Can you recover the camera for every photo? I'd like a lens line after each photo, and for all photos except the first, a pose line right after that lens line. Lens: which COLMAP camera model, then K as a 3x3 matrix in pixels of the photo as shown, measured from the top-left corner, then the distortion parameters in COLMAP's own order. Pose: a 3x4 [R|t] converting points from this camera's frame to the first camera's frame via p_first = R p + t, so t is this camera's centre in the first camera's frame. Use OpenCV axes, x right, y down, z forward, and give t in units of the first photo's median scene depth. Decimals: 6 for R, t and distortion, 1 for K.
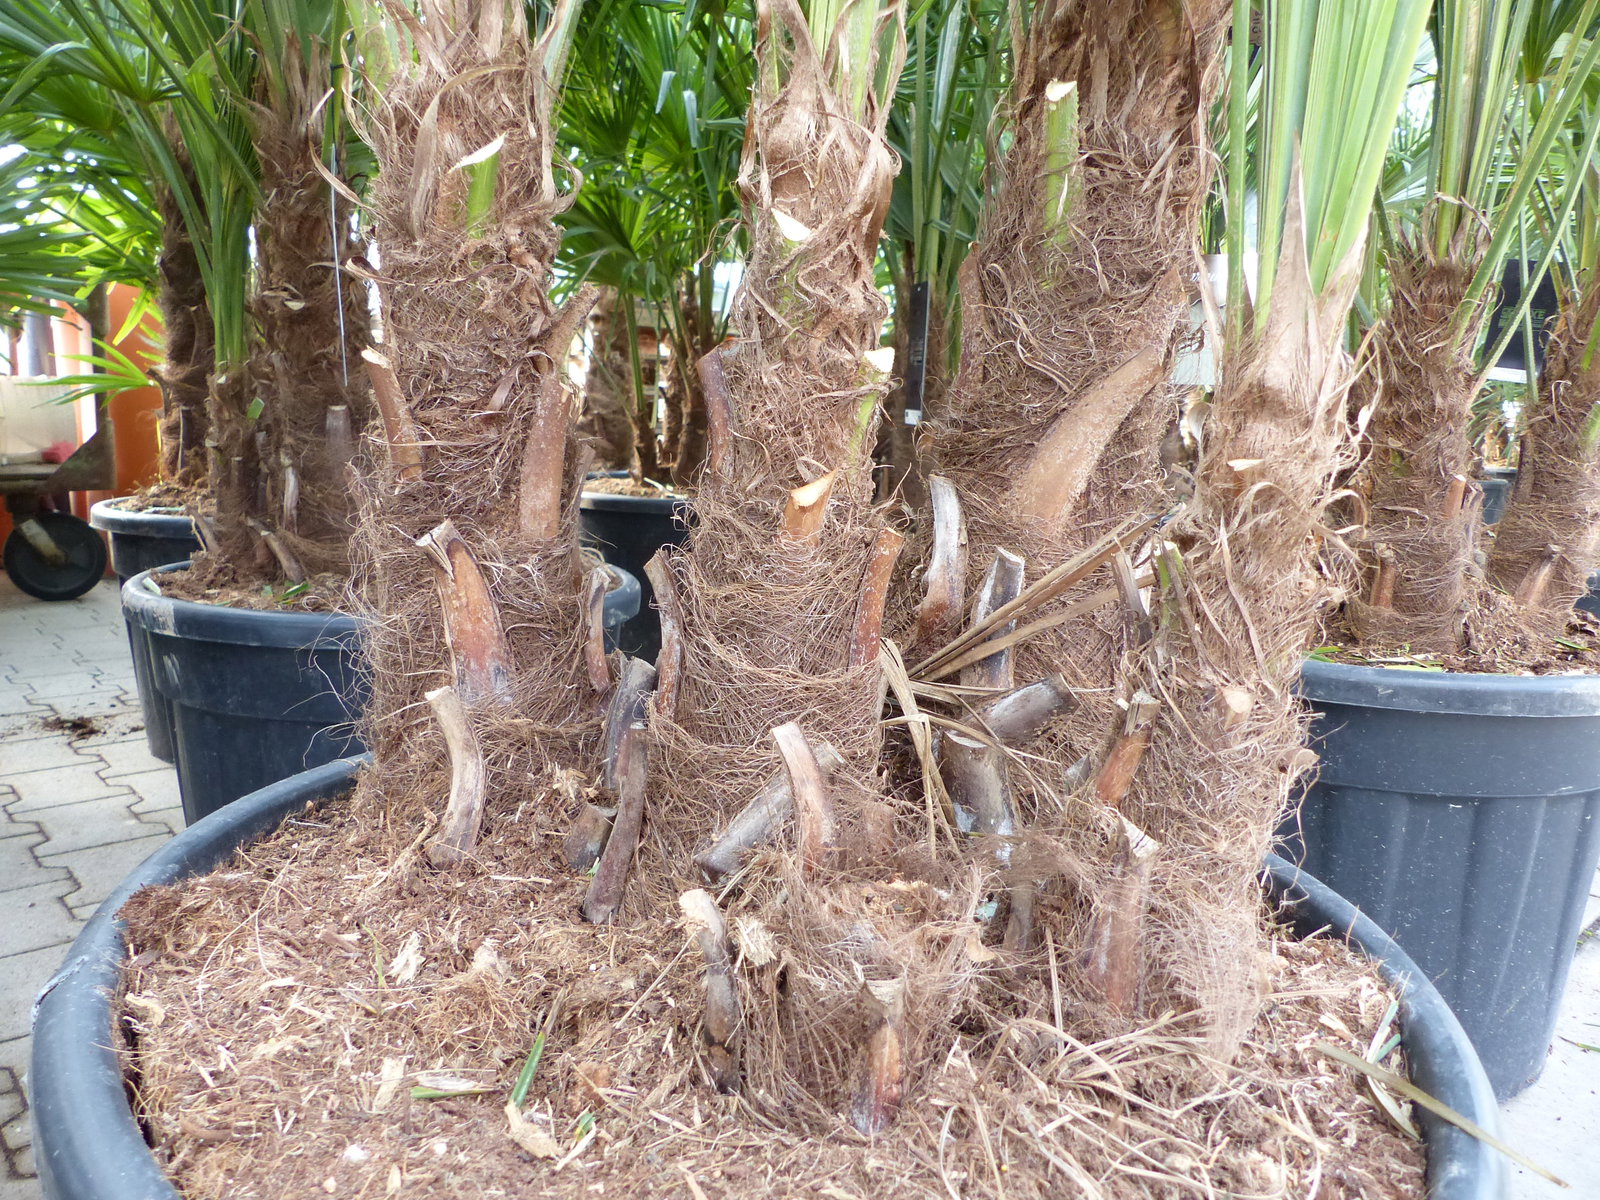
lens RADIAL K [[1221.7, 0, 800.0], [0, 1221.7, 600.0], [0, 0, 1]] dist [-0.036825, 0.035767]
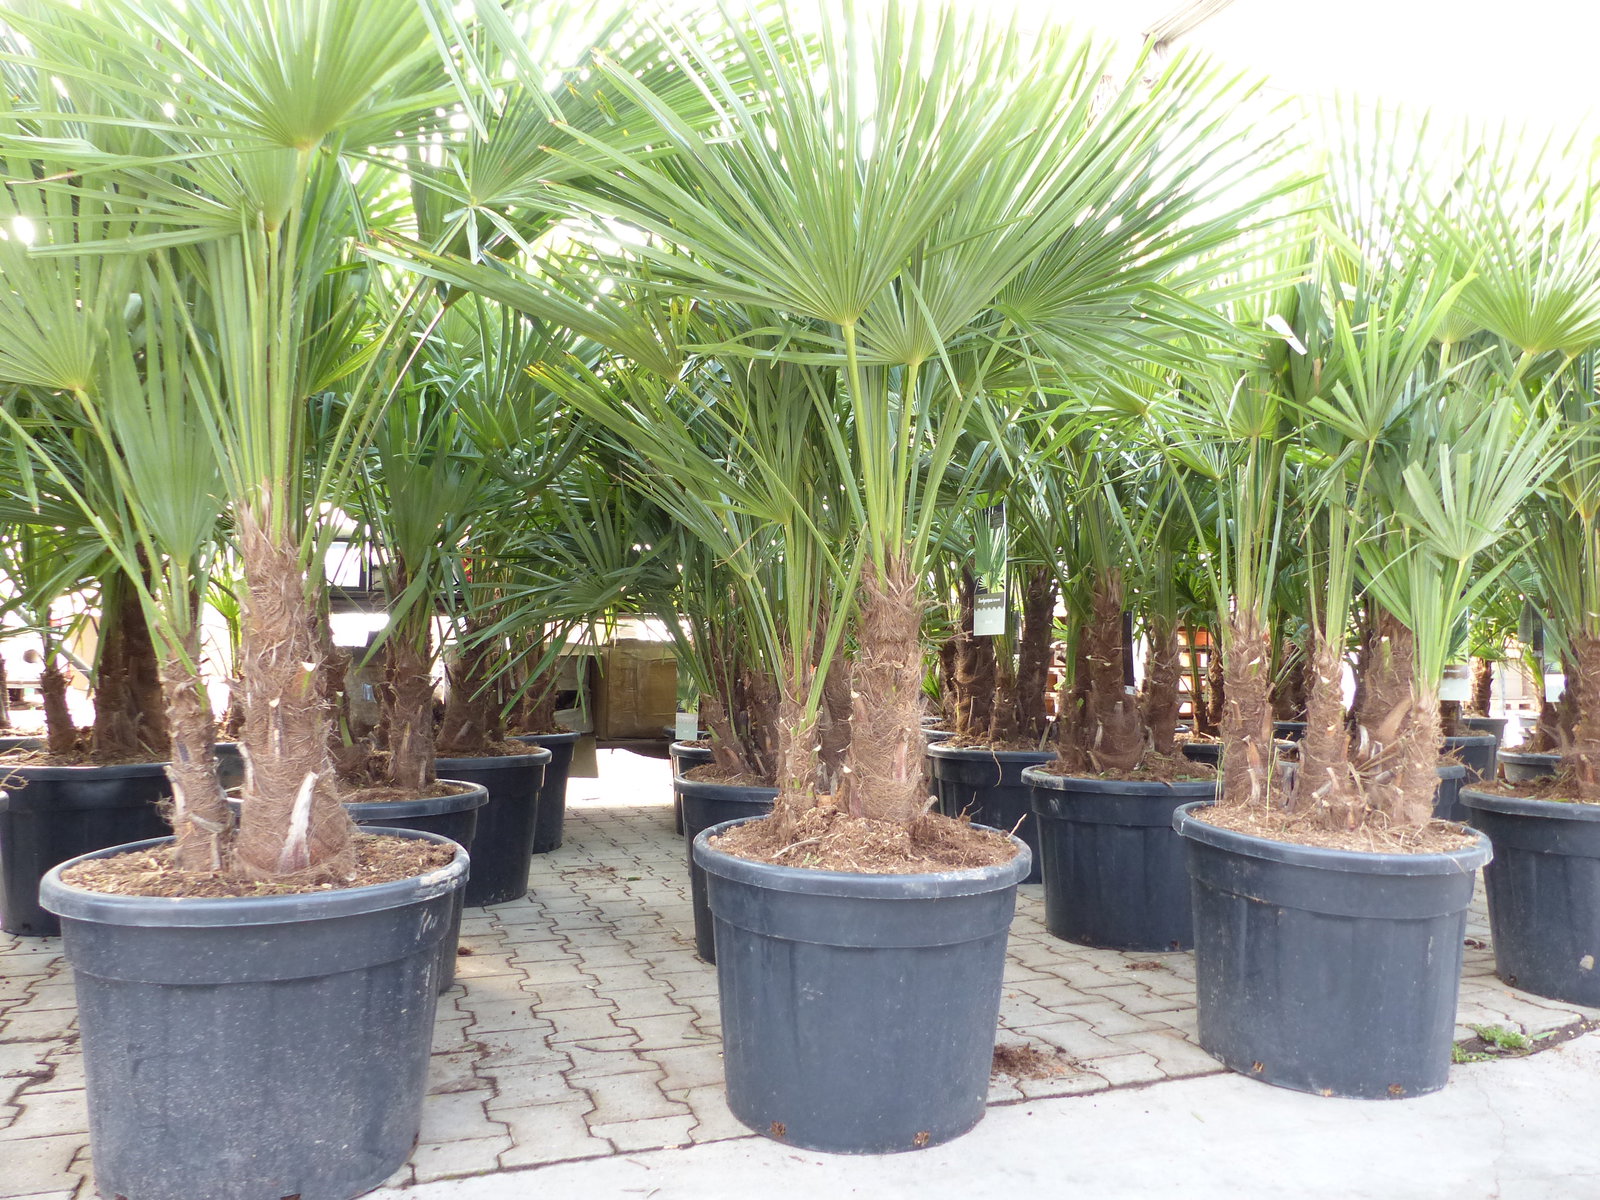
lens RADIAL K [[1197.7, 0, 800.0], [0, 1197.7, 600.0], [0, 0, 1]] dist [-0.015014, -0.001068]
pose [[0.927834, -0.044034, -0.370385, -0.062850], [-0.036449, 0.977550, -0.207525, 0.179290], [0.371208, 0.206049, 0.905399, -1.583750]]
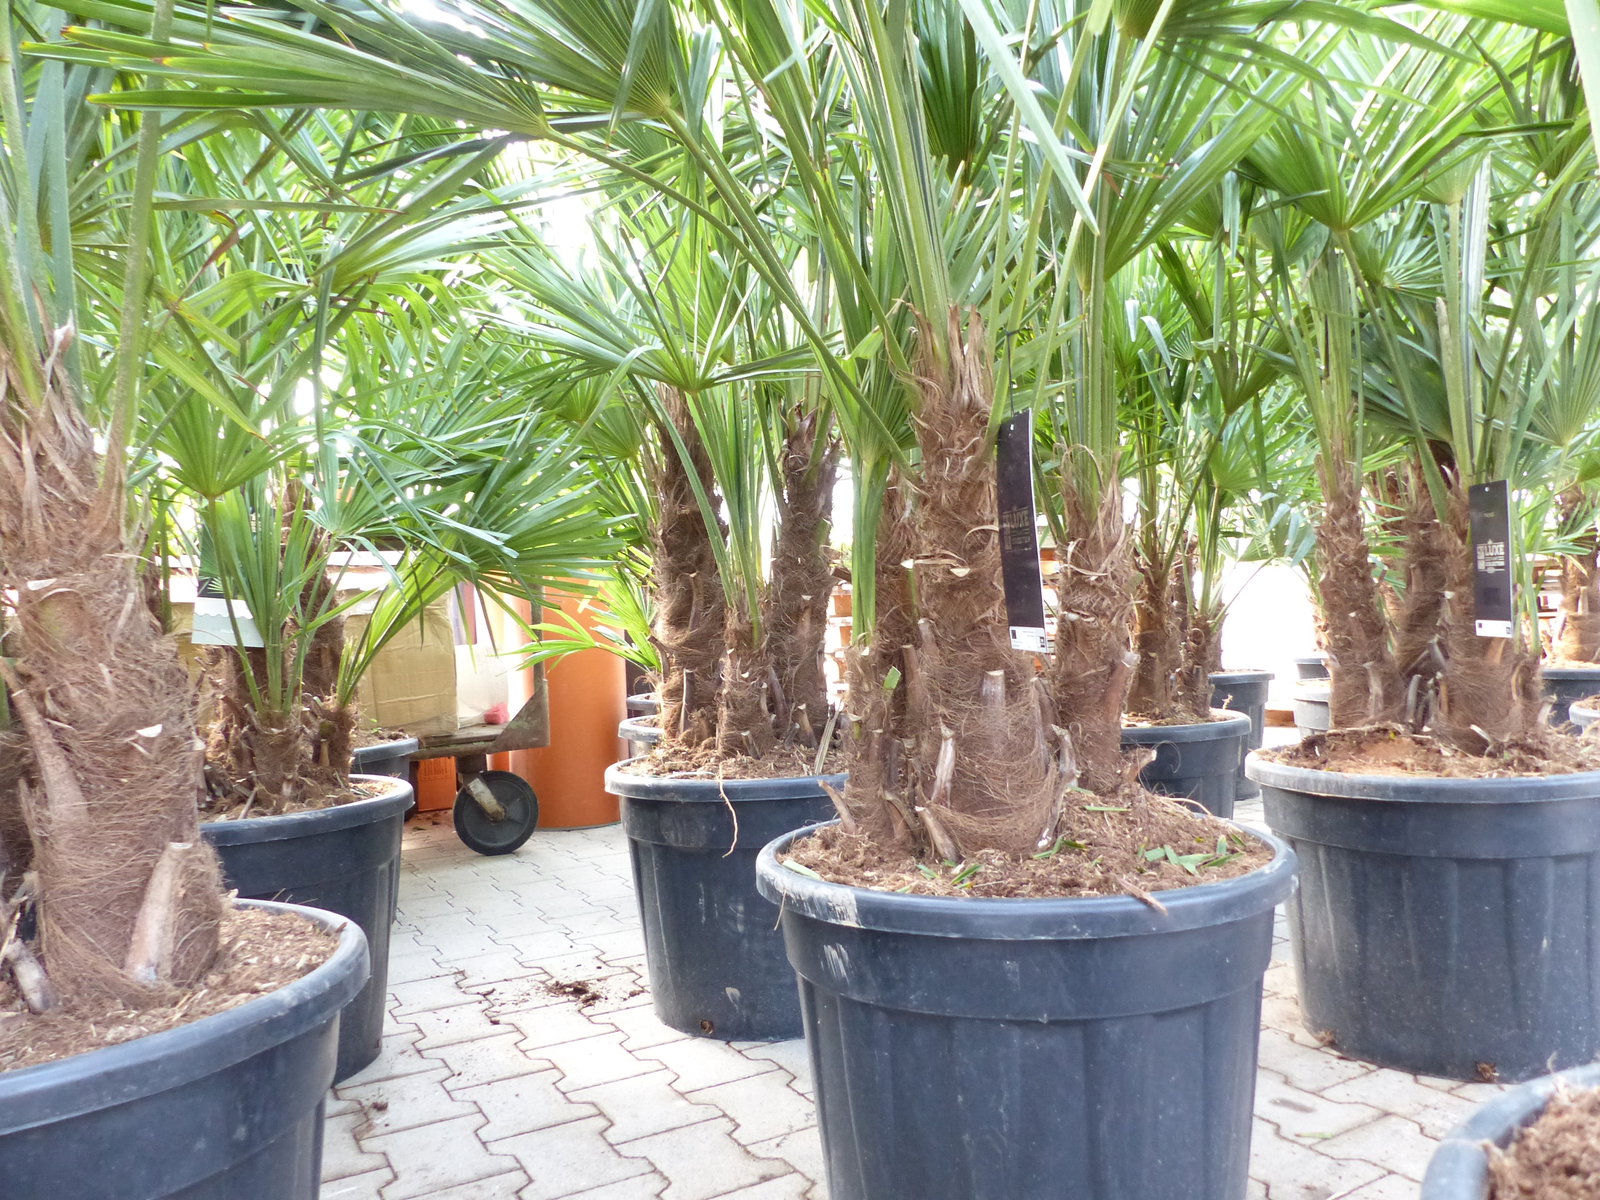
lens RADIAL K [[1221.7, 0, 800.0], [0, 1221.7, 600.0], [0, 0, 1]] dist [-0.036825, 0.035767]
pose [[0.972213, -0.080954, -0.219656, -0.316874], [0.041546, 0.983076, -0.178427, -0.050669], [0.230383, 0.164343, 0.959122, 0.039382]]
